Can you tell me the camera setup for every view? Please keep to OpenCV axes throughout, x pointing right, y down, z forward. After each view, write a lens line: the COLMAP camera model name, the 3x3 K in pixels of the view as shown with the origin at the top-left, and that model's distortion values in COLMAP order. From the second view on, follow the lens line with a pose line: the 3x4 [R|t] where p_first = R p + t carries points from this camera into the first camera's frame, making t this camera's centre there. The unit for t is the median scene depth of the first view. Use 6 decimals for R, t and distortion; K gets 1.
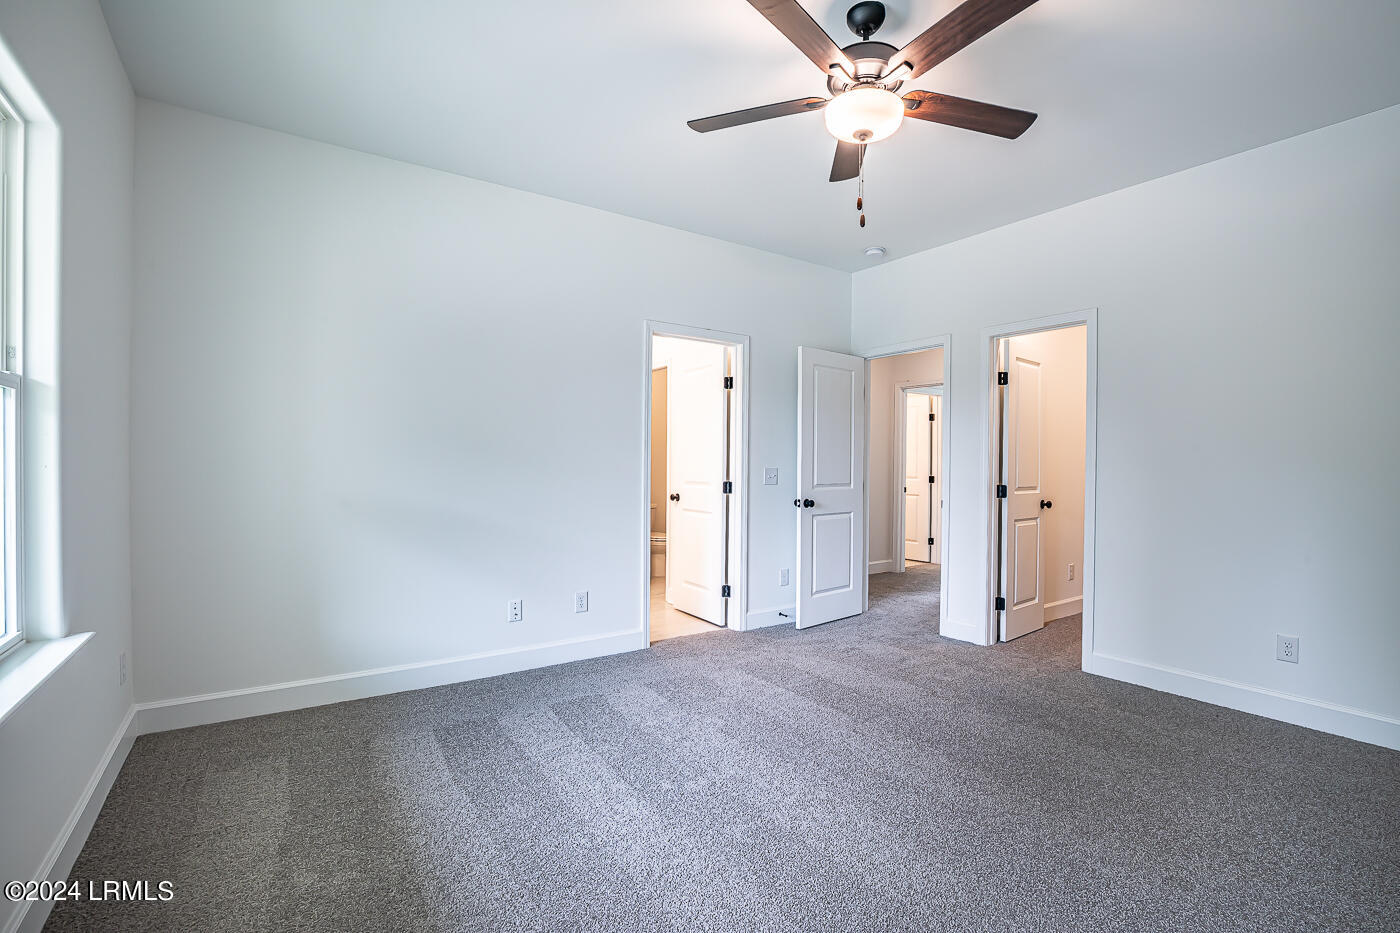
lens RADIAL K [[635.4, 0, 713.8], [0, 635.4, 471.5], [0, 0, 1]] dist [-0.041401, 0.010448]
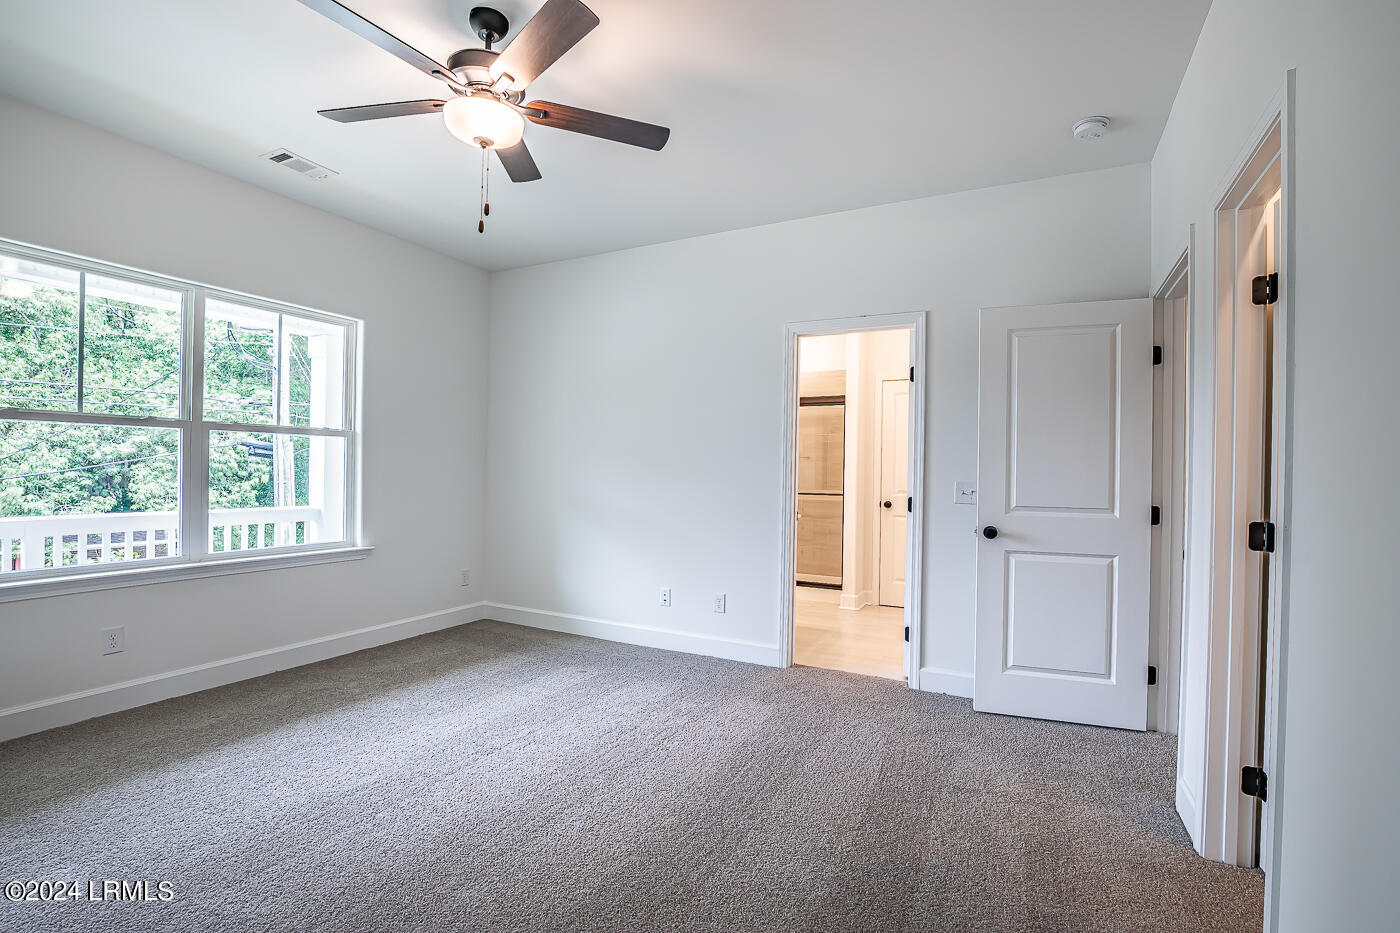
lens RADIAL K [[635.4, 0, 713.8], [0, 635.4, 471.5], [0, 0, 1]] dist [-0.041401, 0.010448]
pose [[0.471867, 0.000109, -0.881670, 0.722876], [-0.021403, 0.999707, -0.011331, -0.002667], [0.881410, 0.024217, 0.471731, 0.480477]]
